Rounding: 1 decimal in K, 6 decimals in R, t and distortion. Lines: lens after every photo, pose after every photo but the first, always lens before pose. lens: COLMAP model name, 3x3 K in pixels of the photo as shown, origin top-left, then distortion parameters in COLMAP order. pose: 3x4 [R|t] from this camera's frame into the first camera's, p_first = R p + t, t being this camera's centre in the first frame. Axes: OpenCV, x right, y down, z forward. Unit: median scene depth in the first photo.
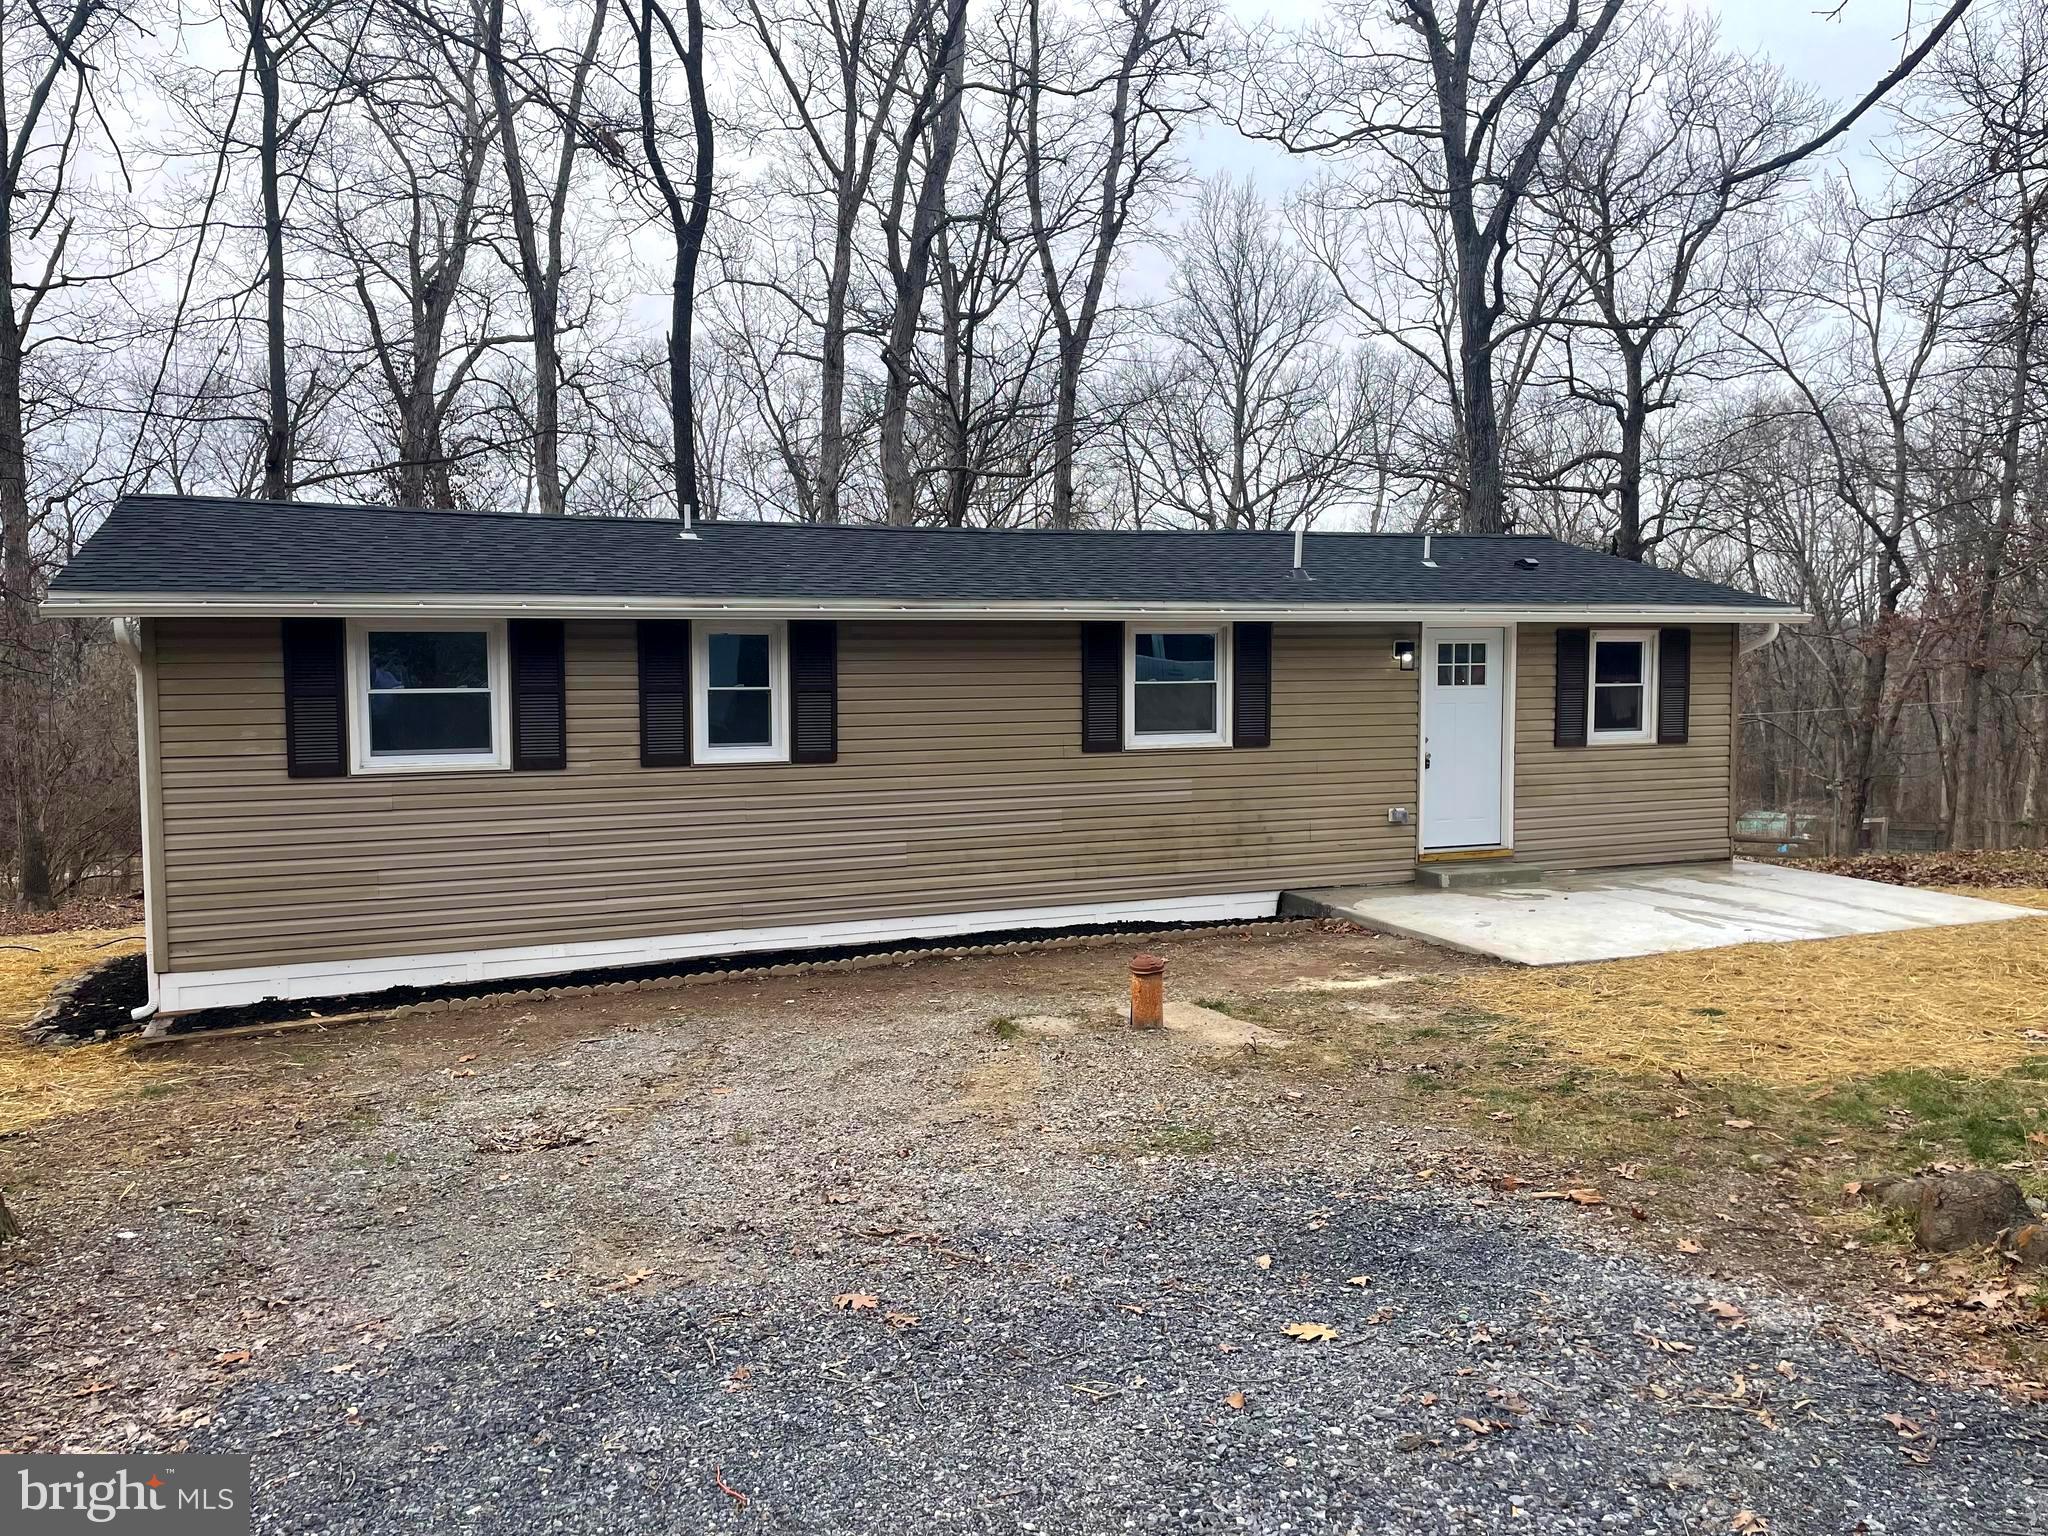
lens RADIAL K [[1564.2, 0, 1035.9], [0, 1564.2, 755.2], [0, 0, 1]] dist [0.099296, -0.138712]
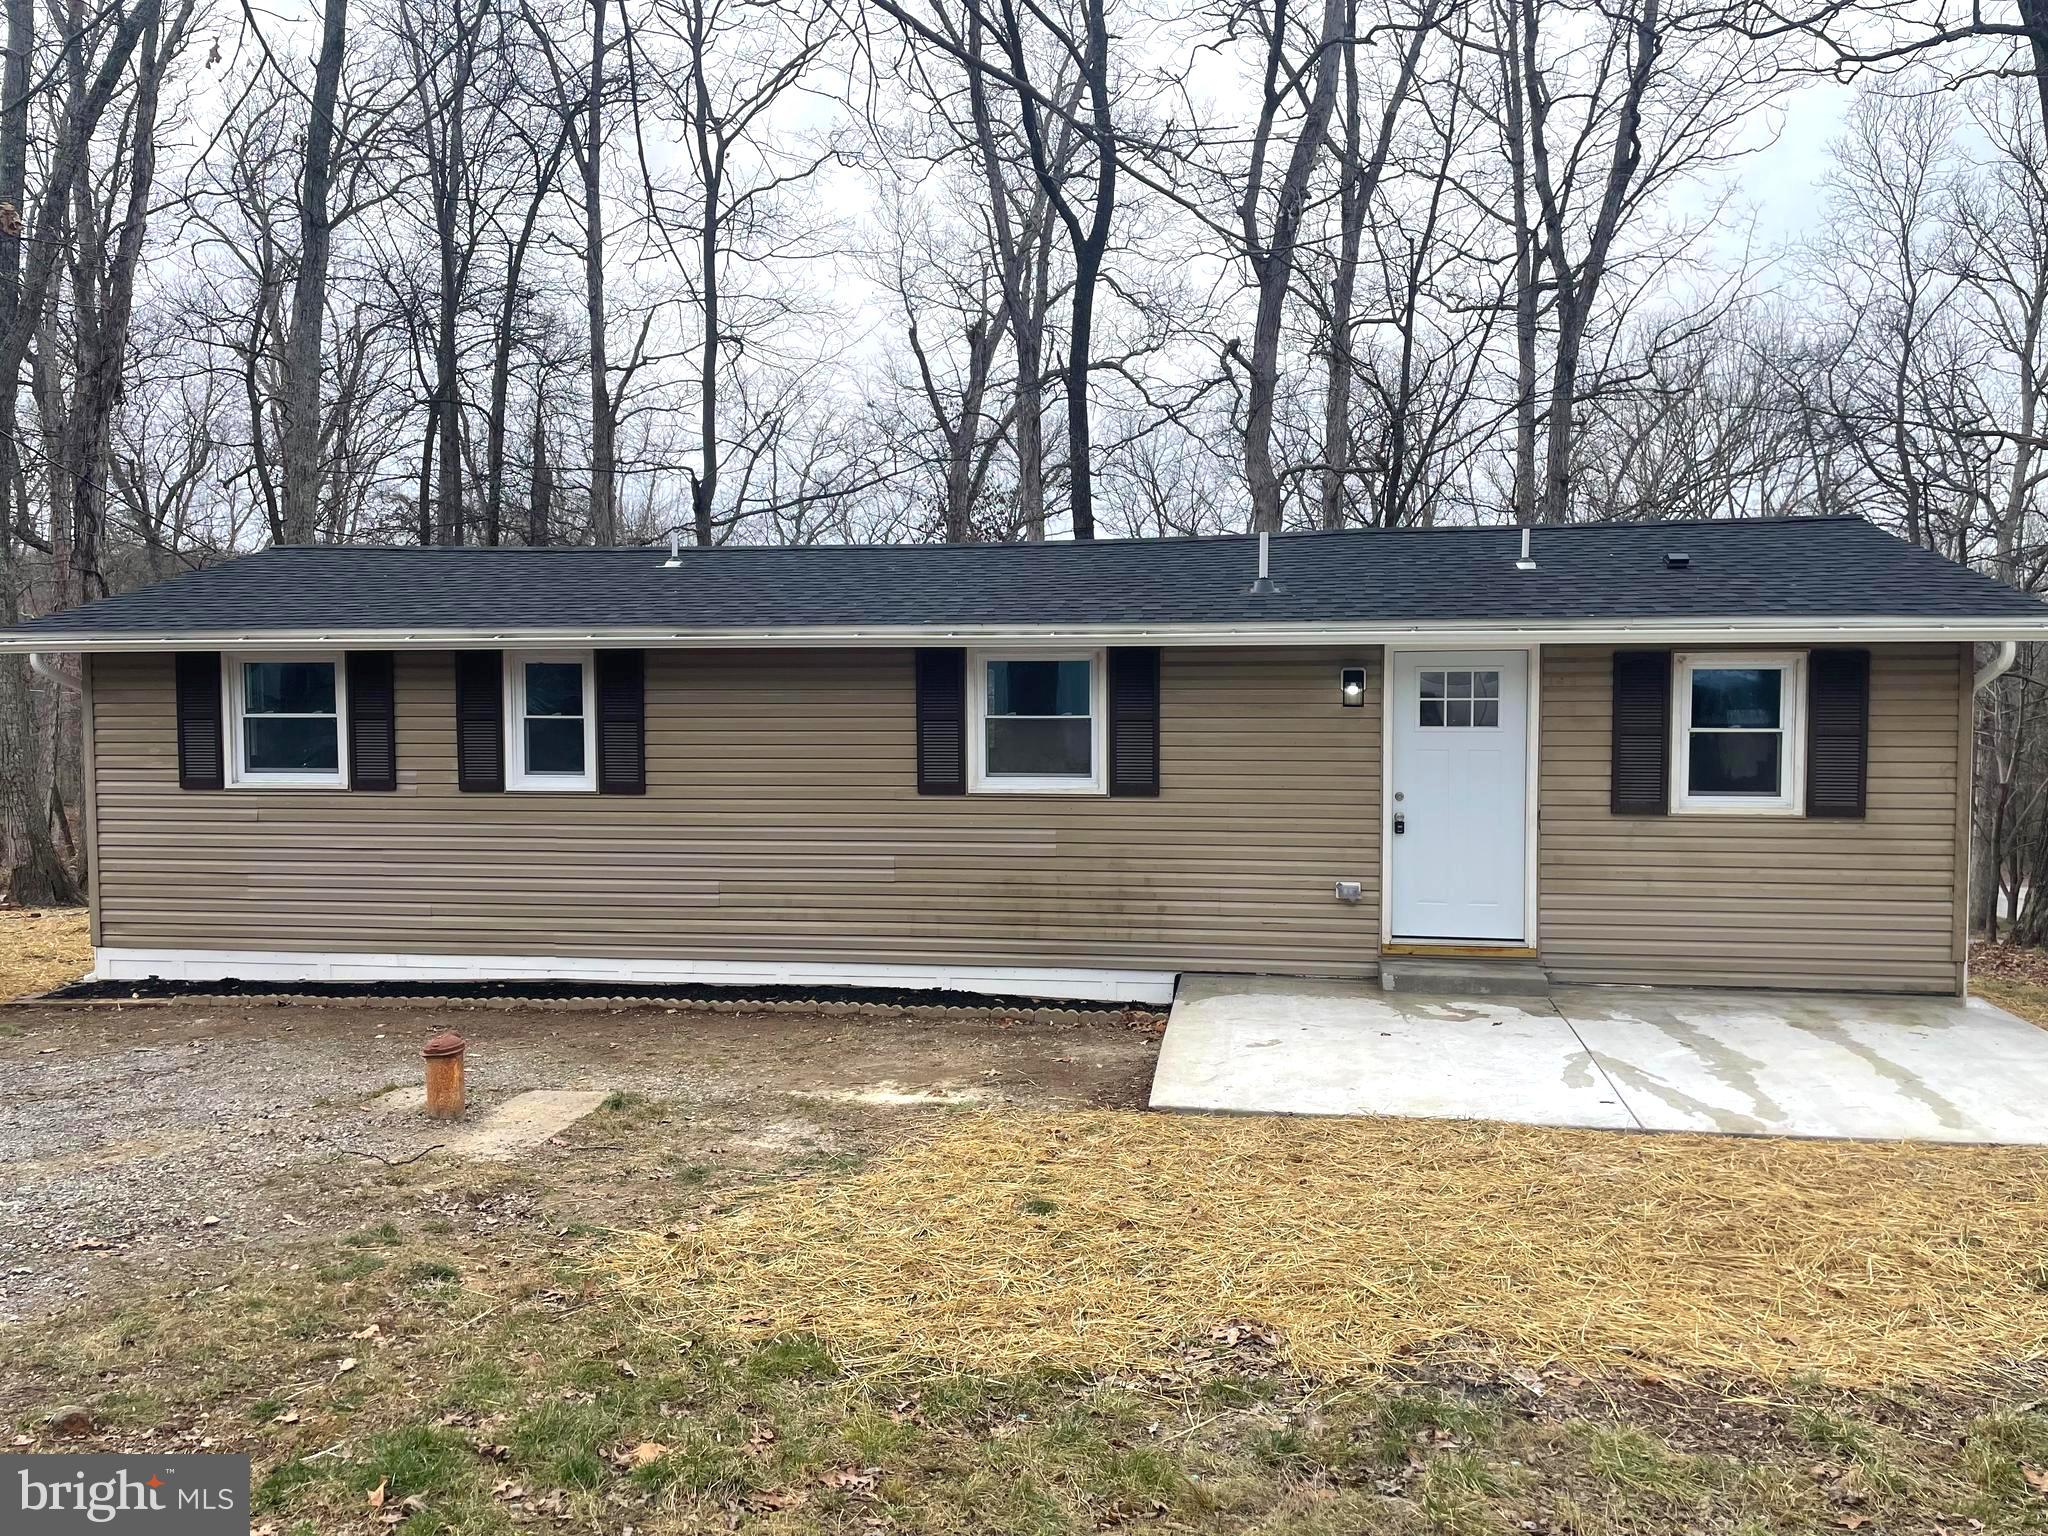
lens RADIAL K [[1661.5, 0, 1024.5], [0, 1661.5, 724.4], [0, 0, 1]] dist [0.124249, -0.174503]
pose [[0.851358, 0.016502, -0.524325, 0.531030], [-0.035831, 0.999000, -0.026739, -0.016826], [0.523360, 0.041551, 0.851098, 0.206382]]
